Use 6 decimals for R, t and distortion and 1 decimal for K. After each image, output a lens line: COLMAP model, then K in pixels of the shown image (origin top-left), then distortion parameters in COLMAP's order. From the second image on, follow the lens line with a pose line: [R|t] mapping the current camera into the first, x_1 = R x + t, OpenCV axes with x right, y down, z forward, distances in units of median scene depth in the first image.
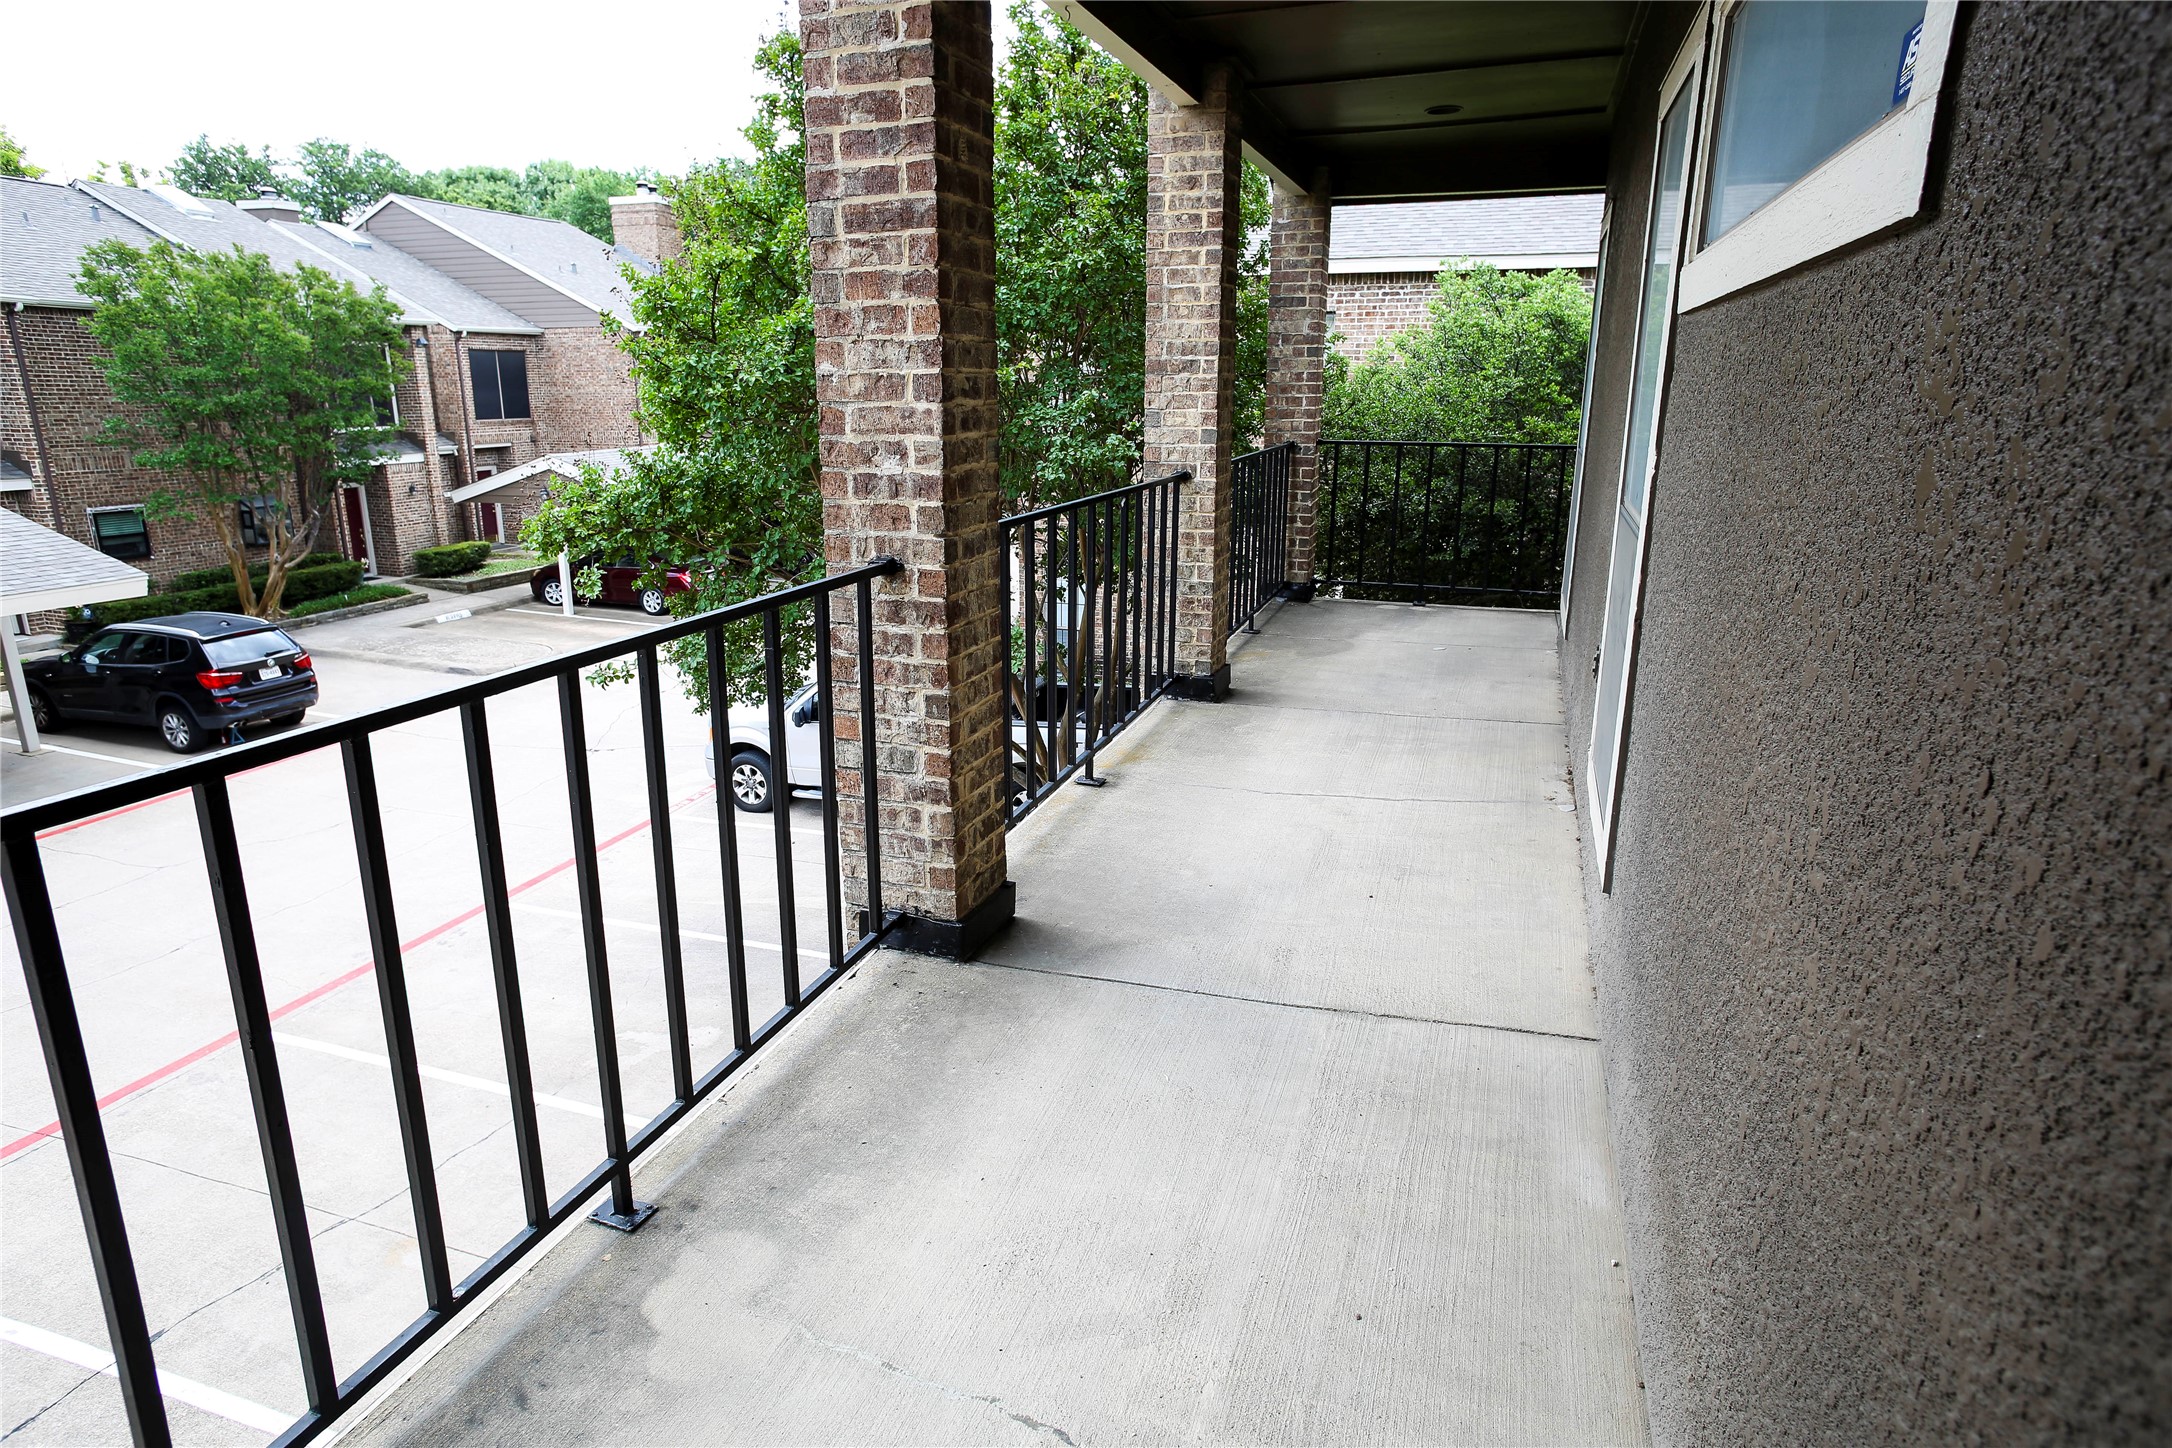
lens RADIAL K [[1240.3, 0, 1058.3], [0, 1240.3, 731.5], [0, 0, 1]] dist [-0.055631, 0.054893]
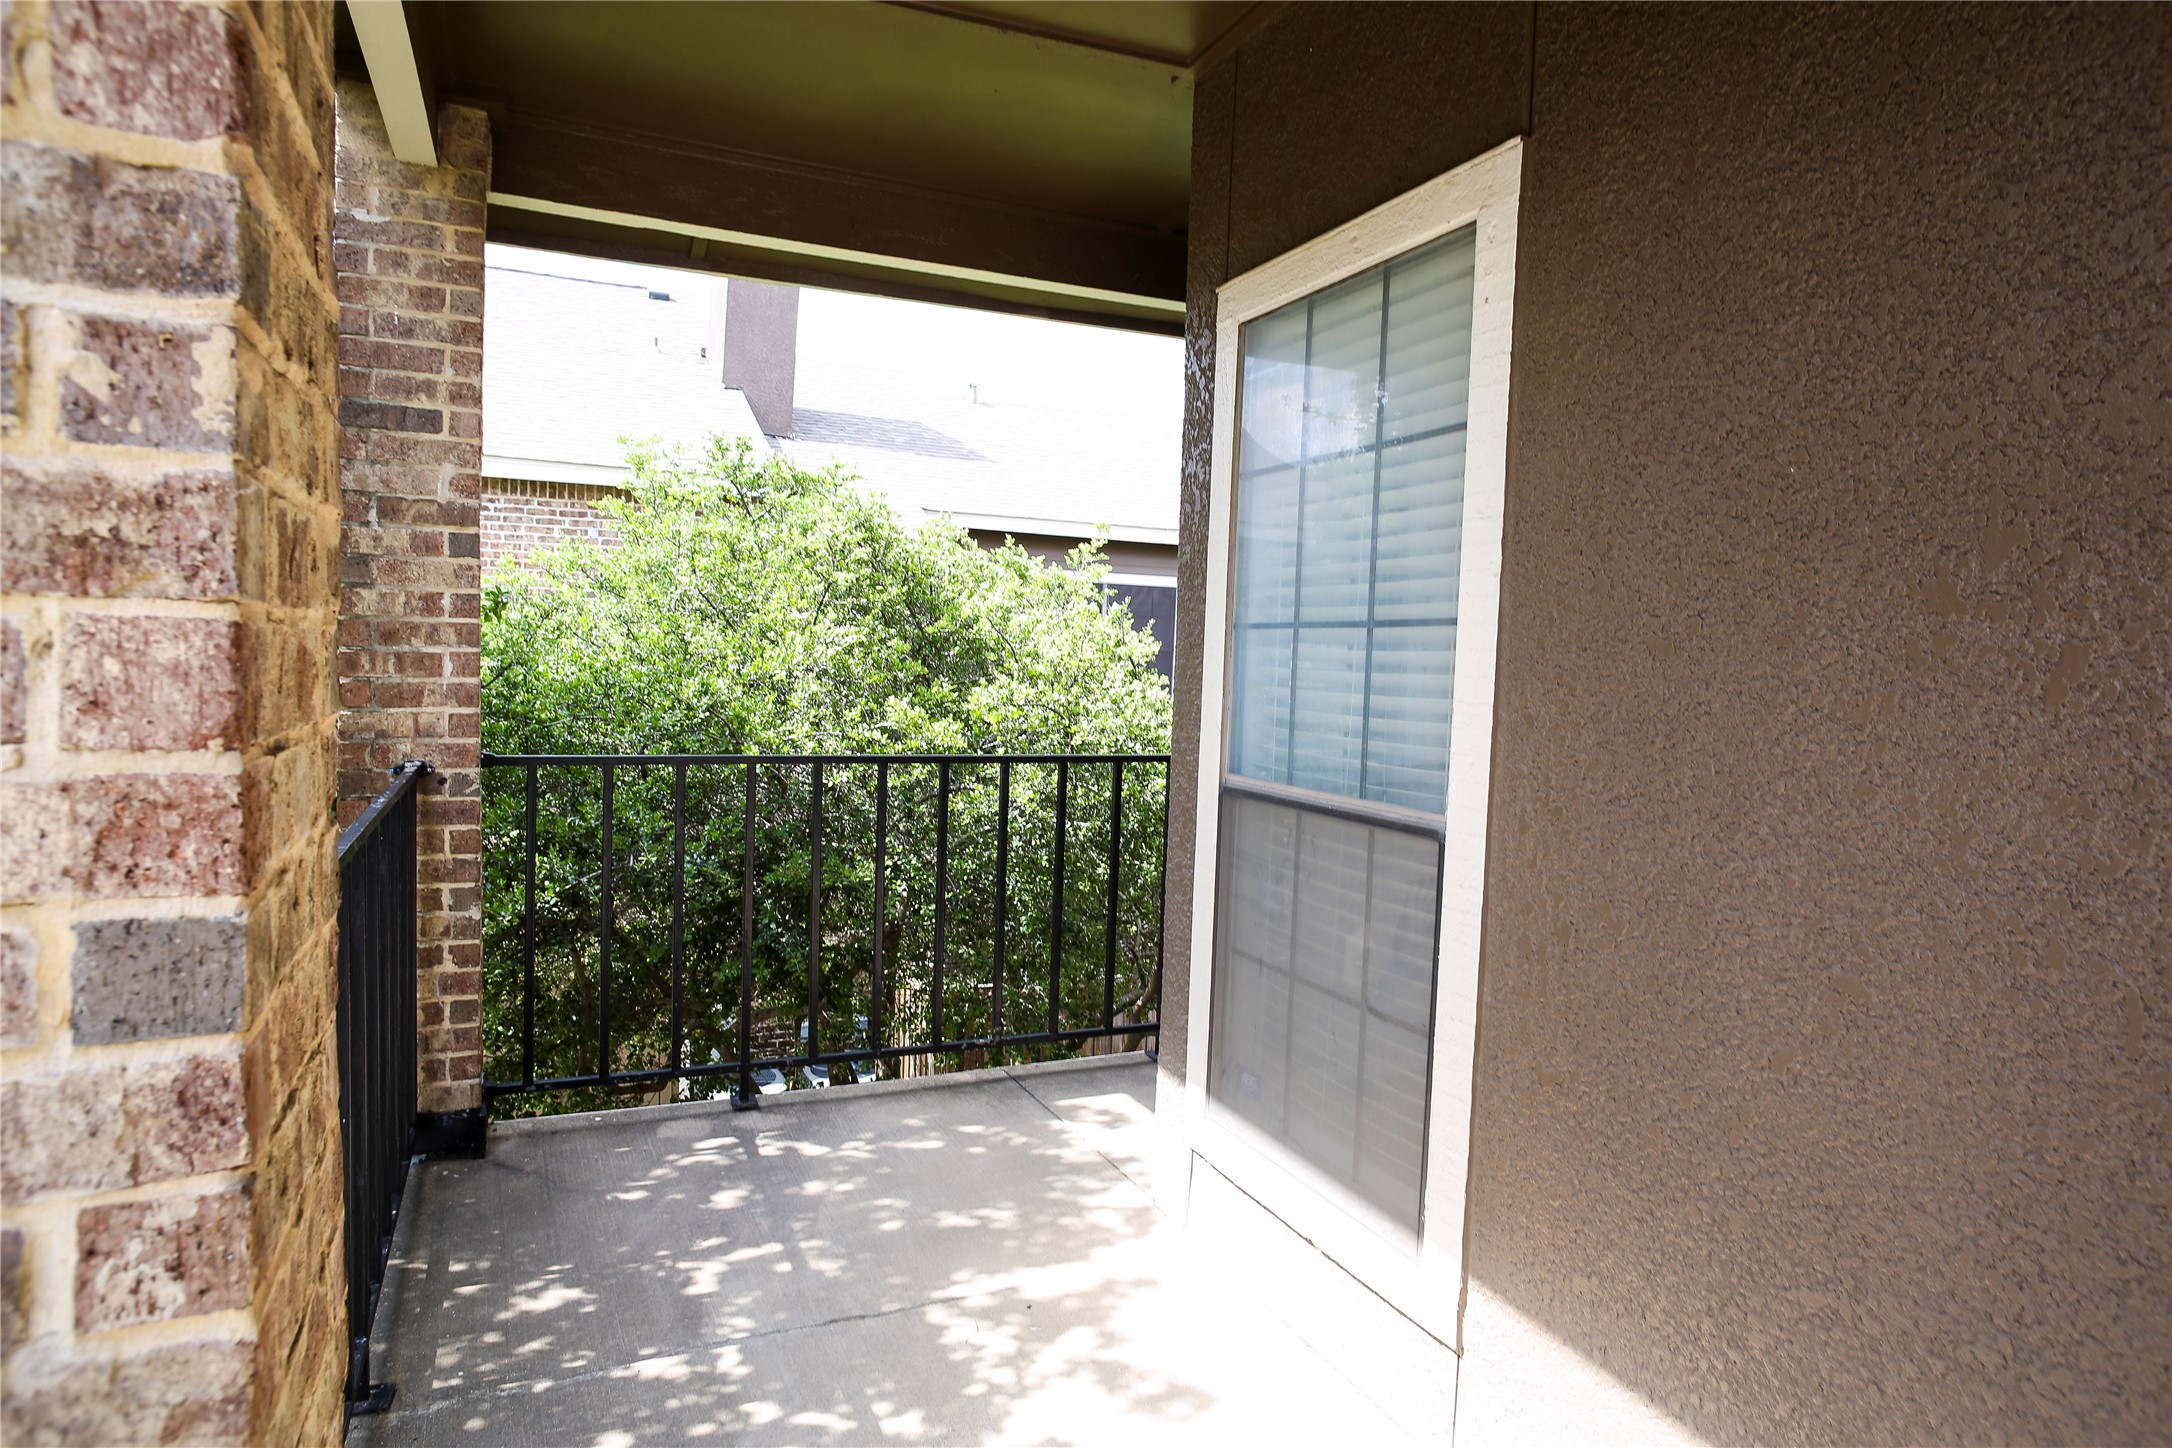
lens RADIAL K [[1240.3, 0, 1058.3], [0, 1240.3, 731.5], [0, 0, 1]] dist [-0.055631, 0.054893]
pose [[0.730275, -0.015738, 0.682972, 0.072887], [0.154317, 0.977695, -0.142477, -0.160901], [-0.665495, 0.209441, 0.716415, 0.594012]]
